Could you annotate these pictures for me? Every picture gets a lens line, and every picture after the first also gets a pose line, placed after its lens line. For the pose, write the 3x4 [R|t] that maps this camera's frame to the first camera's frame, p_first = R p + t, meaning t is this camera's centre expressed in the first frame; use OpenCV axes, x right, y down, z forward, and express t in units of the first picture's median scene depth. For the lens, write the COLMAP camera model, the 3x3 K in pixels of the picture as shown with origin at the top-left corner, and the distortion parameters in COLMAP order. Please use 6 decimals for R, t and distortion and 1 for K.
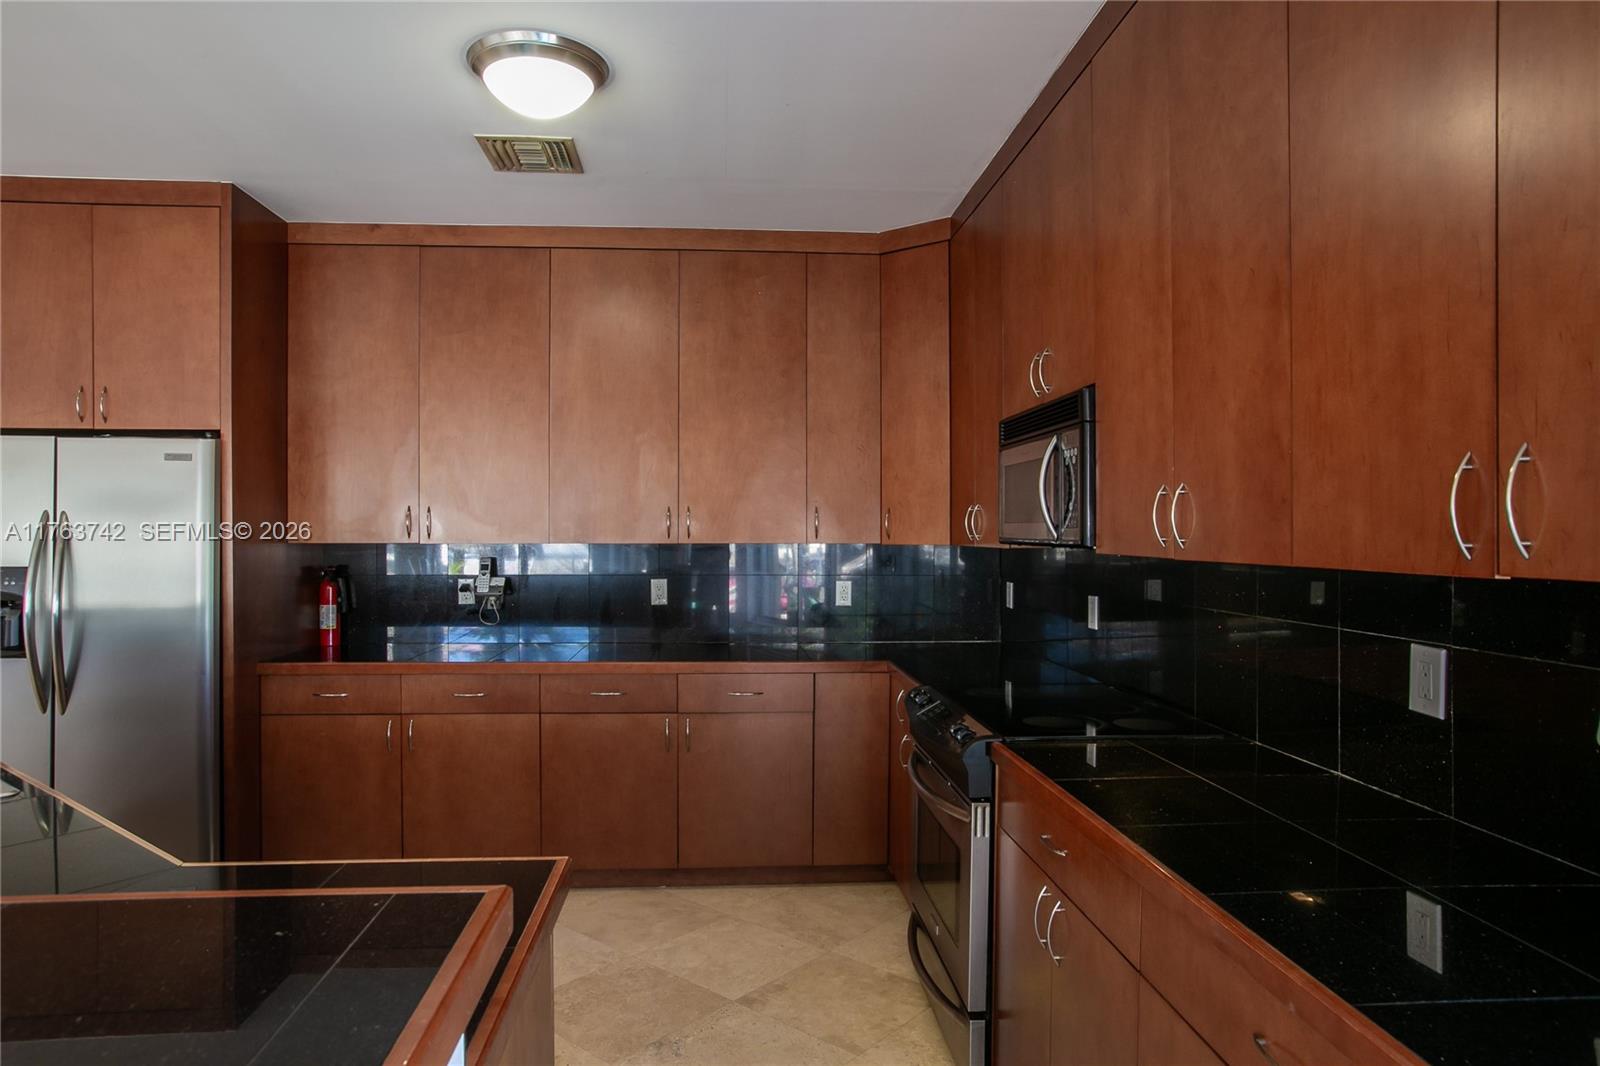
lens RADIAL K [[987.3, 0, 800.0], [0, 987.3, 533.0], [0, 0, 1]] dist [-0.003526, -0.000379]
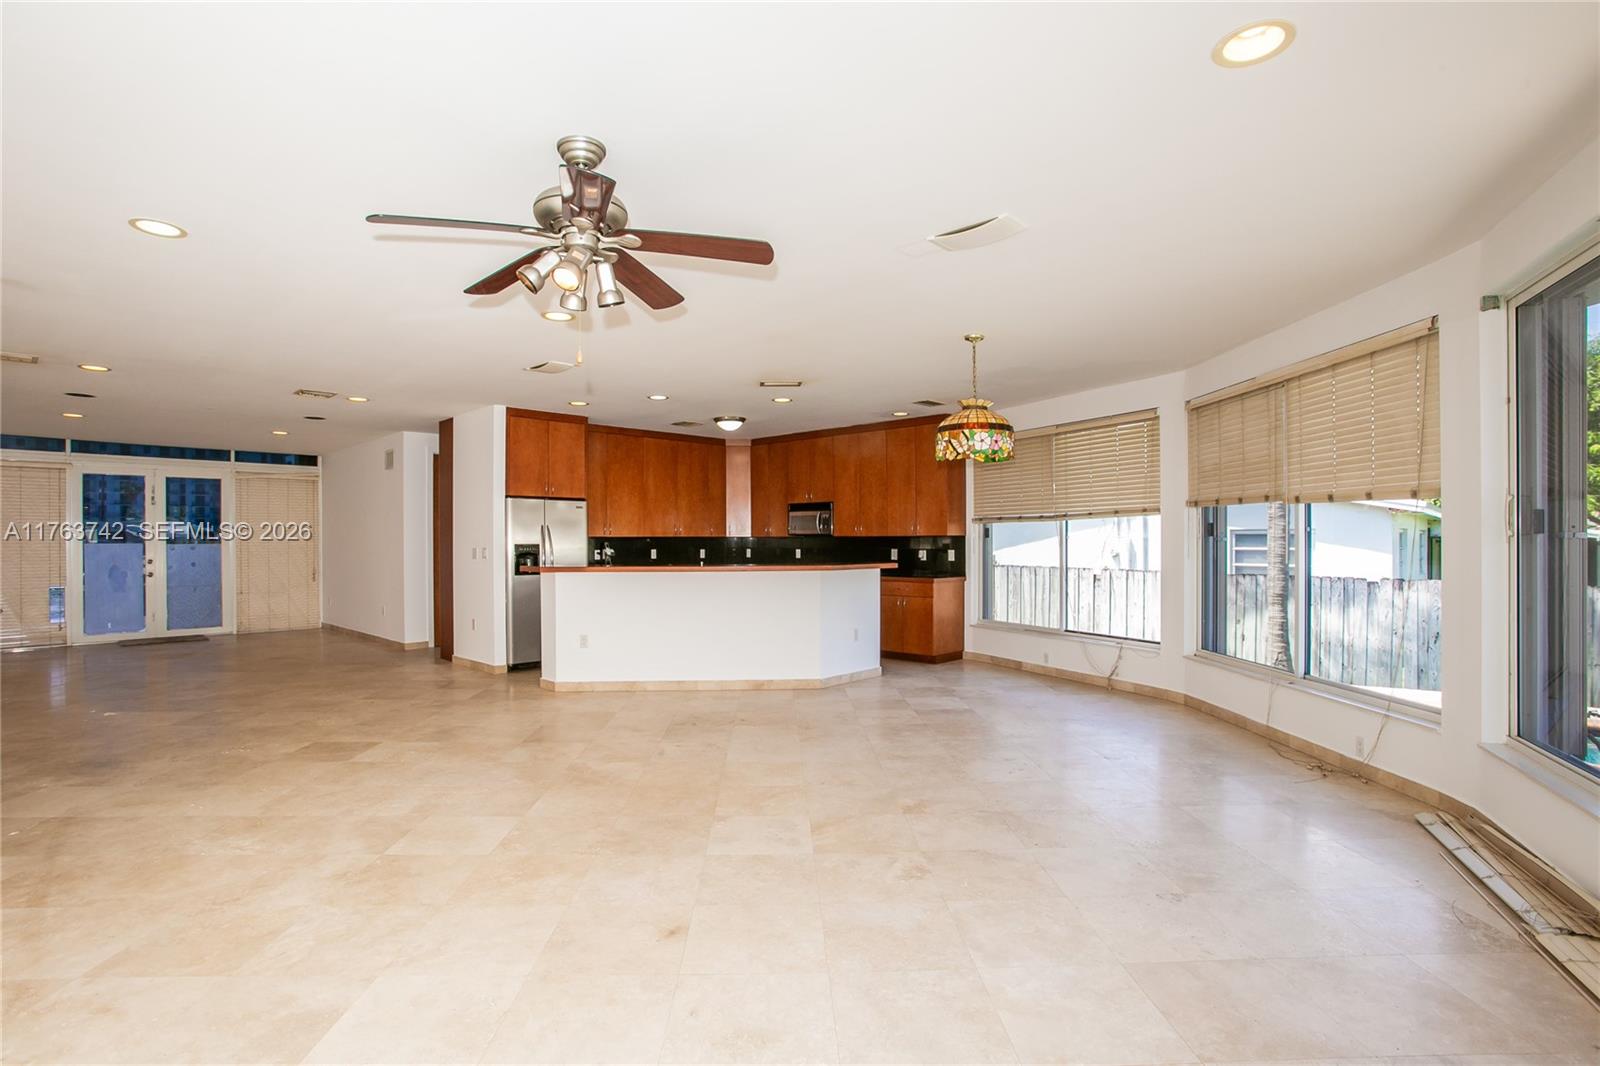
lens RADIAL K [[775.8, 0, 794.6], [0, 775.8, 538.1], [0, 0, 1]] dist [-0.082010, 0.040915]
pose [[0.758648, 0.003767, 0.651490, -2.211689], [-0.001747, 0.999991, -0.003748, 0.041125], [-0.651498, 0.001705, 0.758648, -1.700756]]
